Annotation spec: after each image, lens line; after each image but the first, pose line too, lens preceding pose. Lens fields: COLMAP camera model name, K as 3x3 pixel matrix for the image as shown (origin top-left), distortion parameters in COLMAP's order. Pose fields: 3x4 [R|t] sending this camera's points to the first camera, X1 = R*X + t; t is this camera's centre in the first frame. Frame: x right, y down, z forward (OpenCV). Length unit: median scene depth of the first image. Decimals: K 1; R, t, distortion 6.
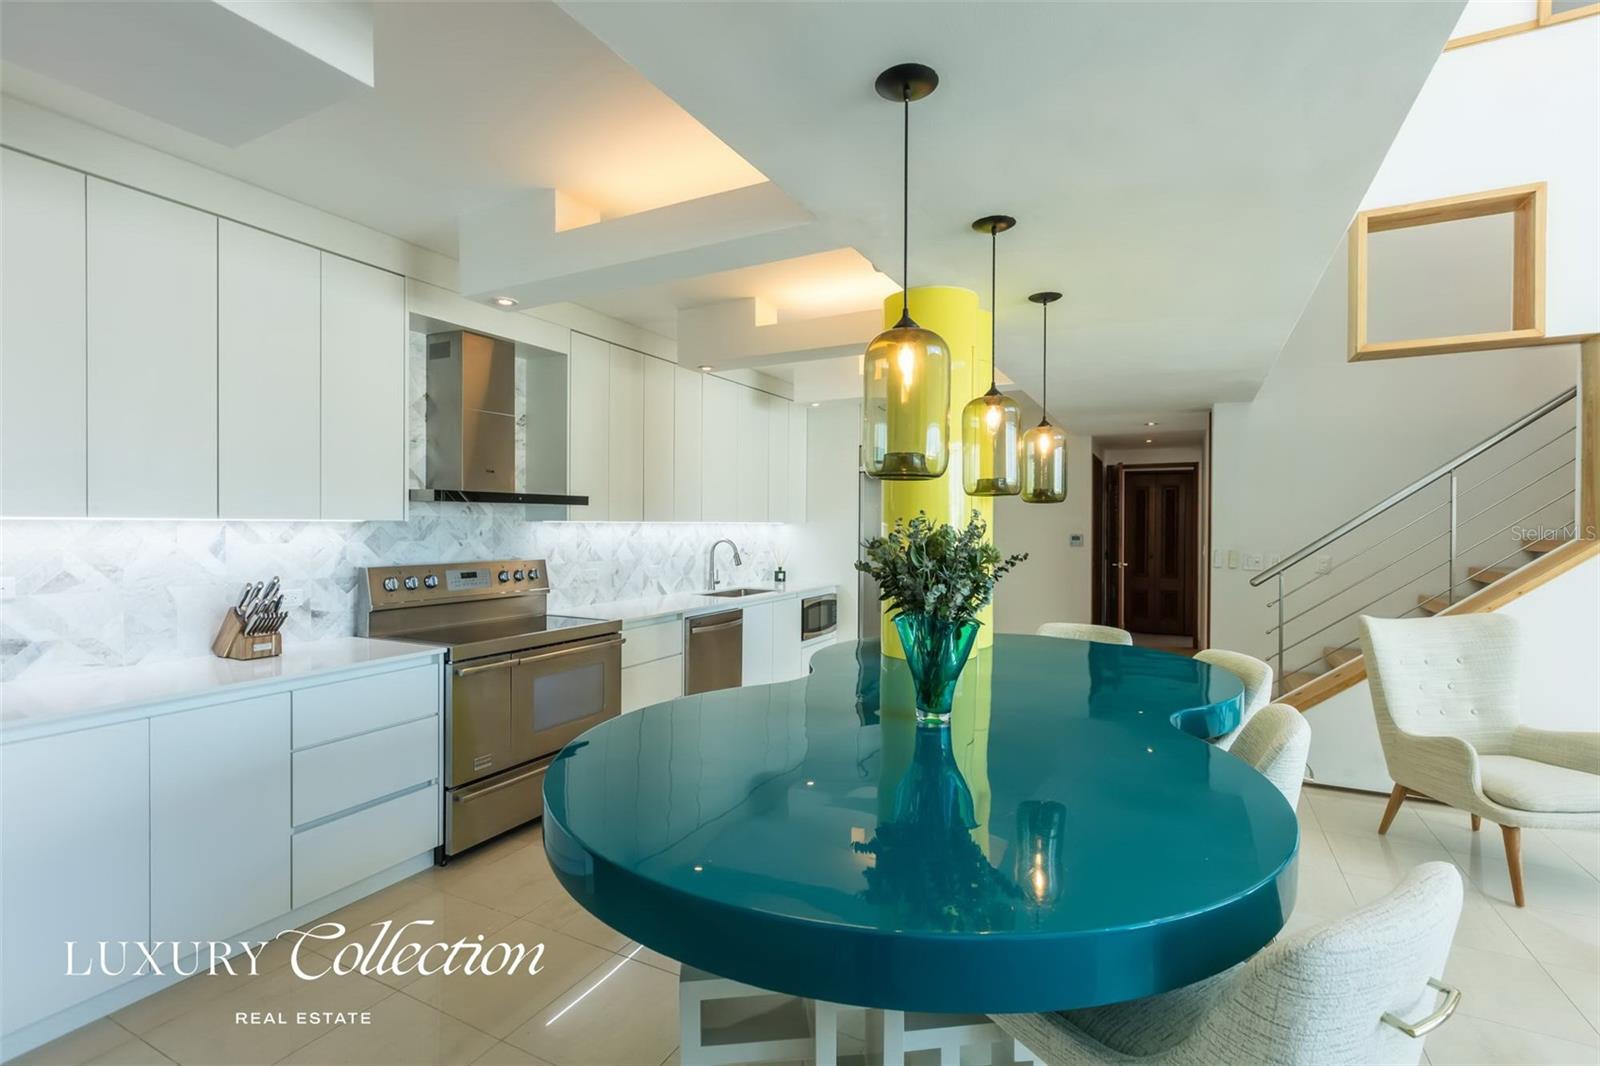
lens RADIAL K [[732.3, 0, 803.1], [0, 732.3, 540.2], [0, 0, 1]] dist [0.002466, -0.000196]
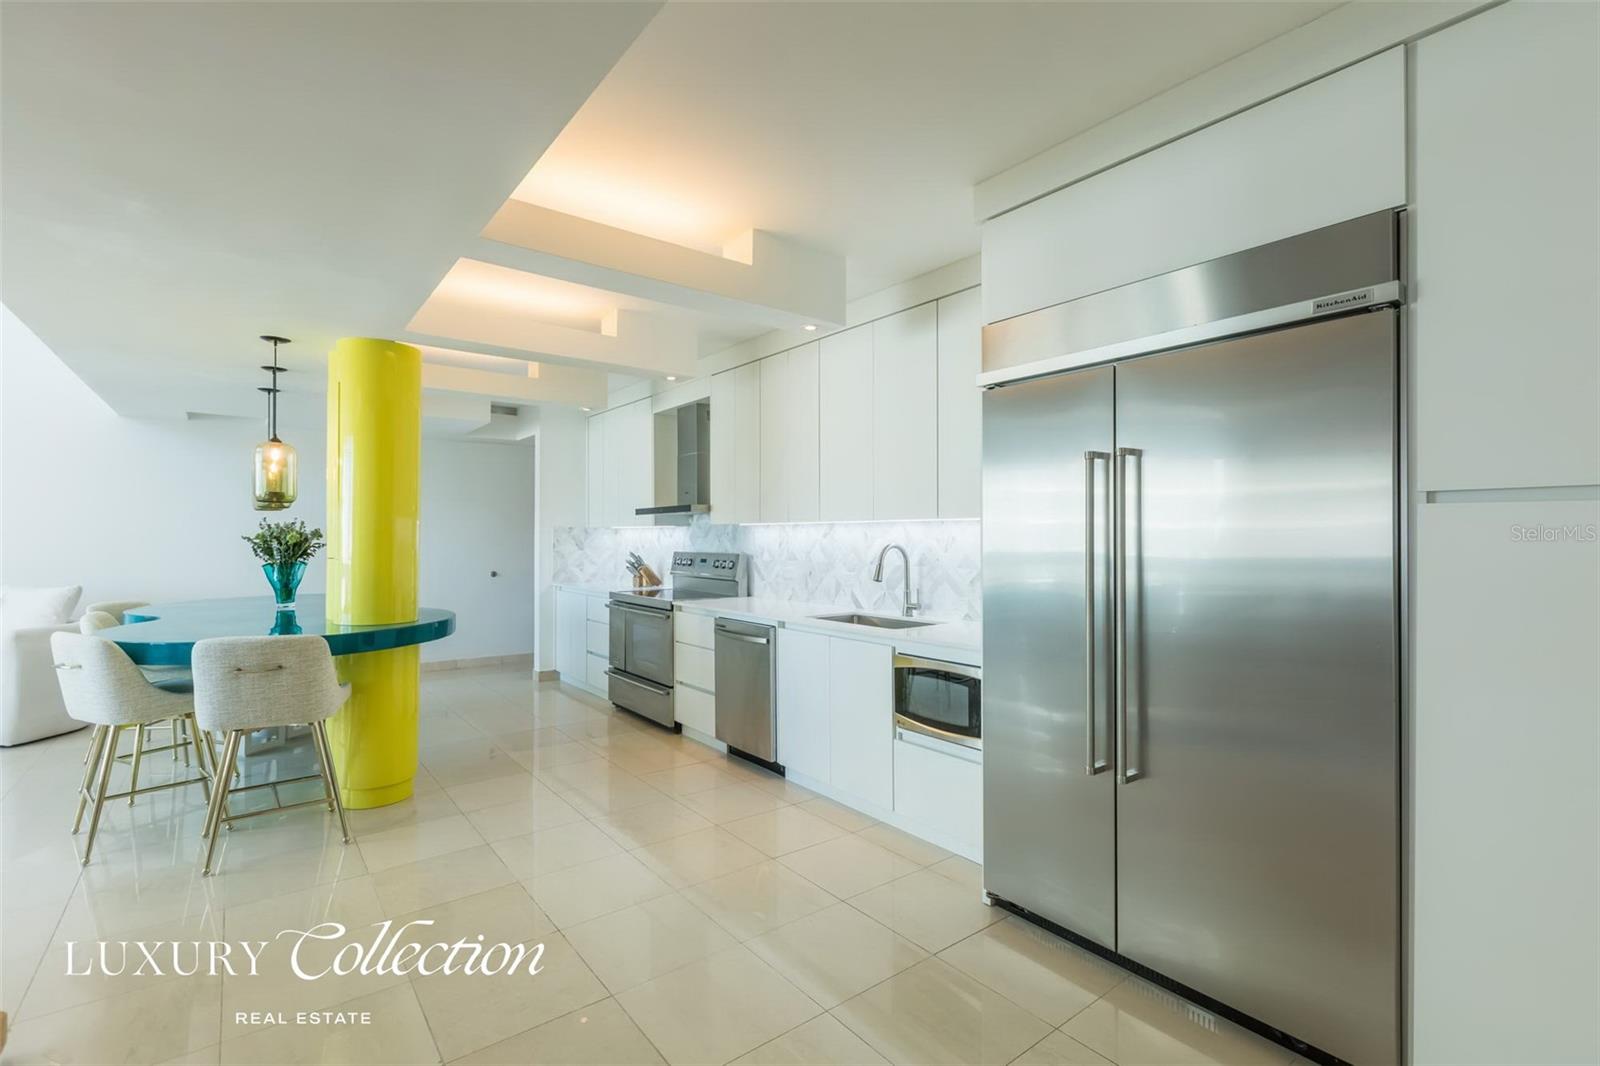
lens RADIAL K [[732.3, 0, 803.1], [0, 732.3, 540.2], [0, 0, 1]] dist [0.002466, -0.000196]
pose [[-0.422167, 0.000303, -0.906518, 0.935731], [-0.021306, 0.999720, 0.010257, -0.017283], [0.906268, 0.023644, -0.422042, 2.022290]]
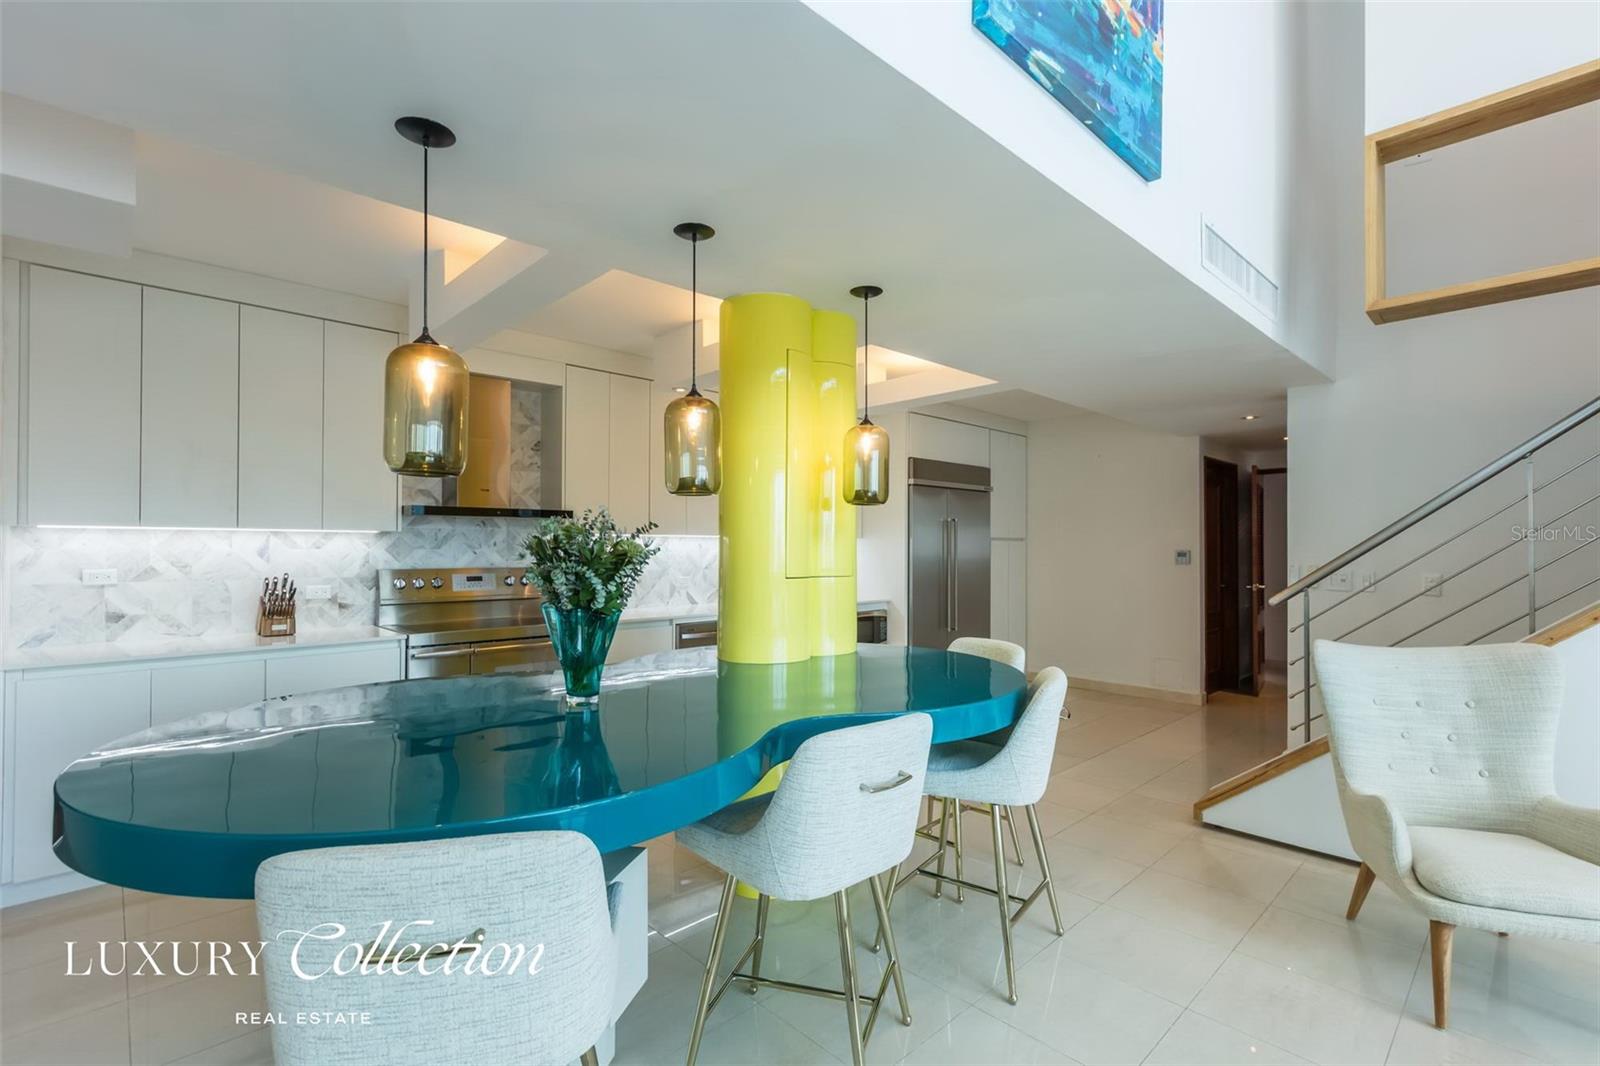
lens RADIAL K [[740.9, 0, 781.2], [0, 740.9, 549.2], [0, 0, 1]] dist [0.000192, -0.000327]
pose [[0.944339, -0.000164, -0.328973, 0.440559], [-0.006129, 0.999818, -0.018094, 0.020638], [0.328916, 0.019103, 0.944166, 0.040292]]
